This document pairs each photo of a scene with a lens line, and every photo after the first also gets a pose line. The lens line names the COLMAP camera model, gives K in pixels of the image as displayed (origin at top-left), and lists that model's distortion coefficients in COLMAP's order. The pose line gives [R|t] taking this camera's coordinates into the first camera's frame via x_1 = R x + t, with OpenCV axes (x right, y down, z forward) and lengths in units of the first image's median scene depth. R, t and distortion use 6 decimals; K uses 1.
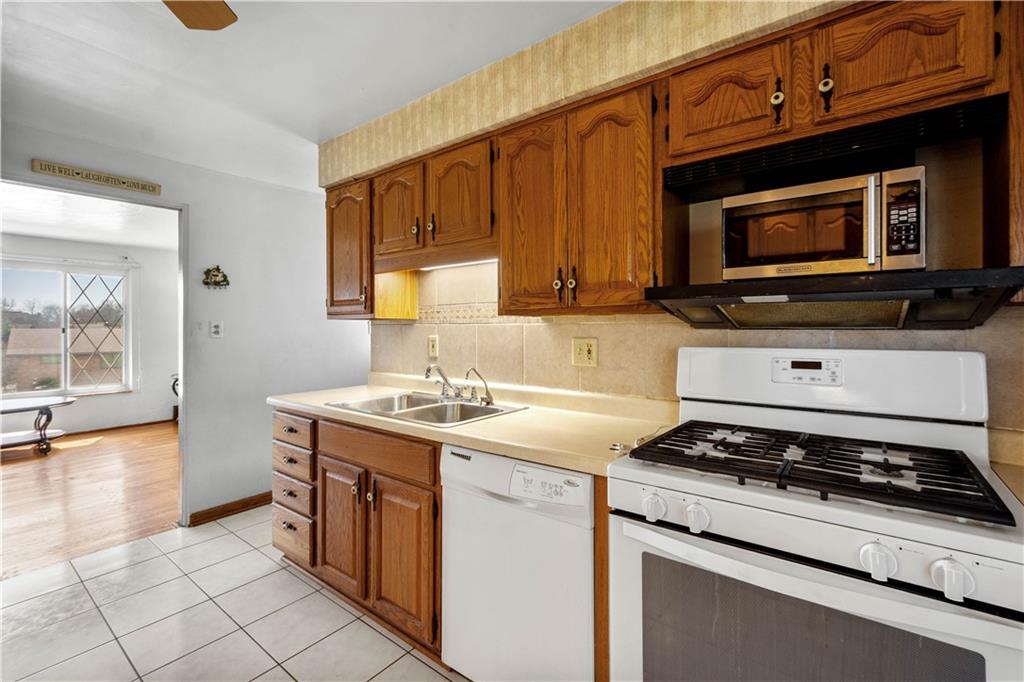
lens RADIAL K [[456.1, 0, 513.4], [0, 456.1, 326.4], [0, 0, 1]] dist [0.003594, 0.000327]
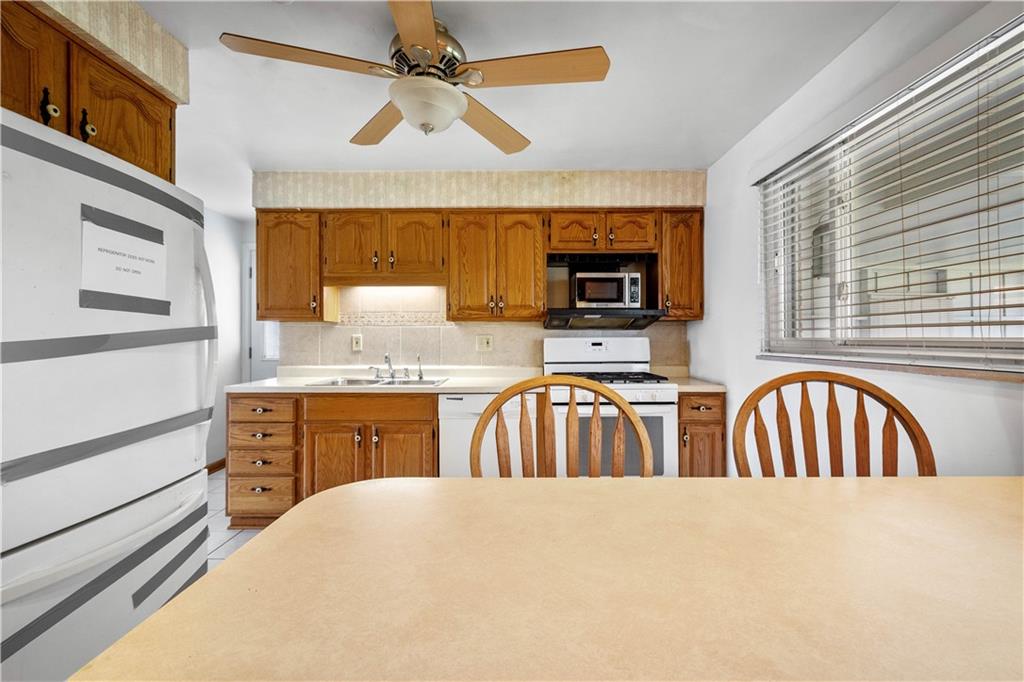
lens RADIAL K [[459.8, 0, 512.7], [0, 459.8, 335.5], [0, 0, 1]] dist [0.000409, 0.000051]
pose [[0.790458, 0.004573, 0.612500, -0.992117], [-0.002513, 0.999988, -0.004222, 0.041783], [-0.612512, 0.001798, 0.790460, -0.533647]]
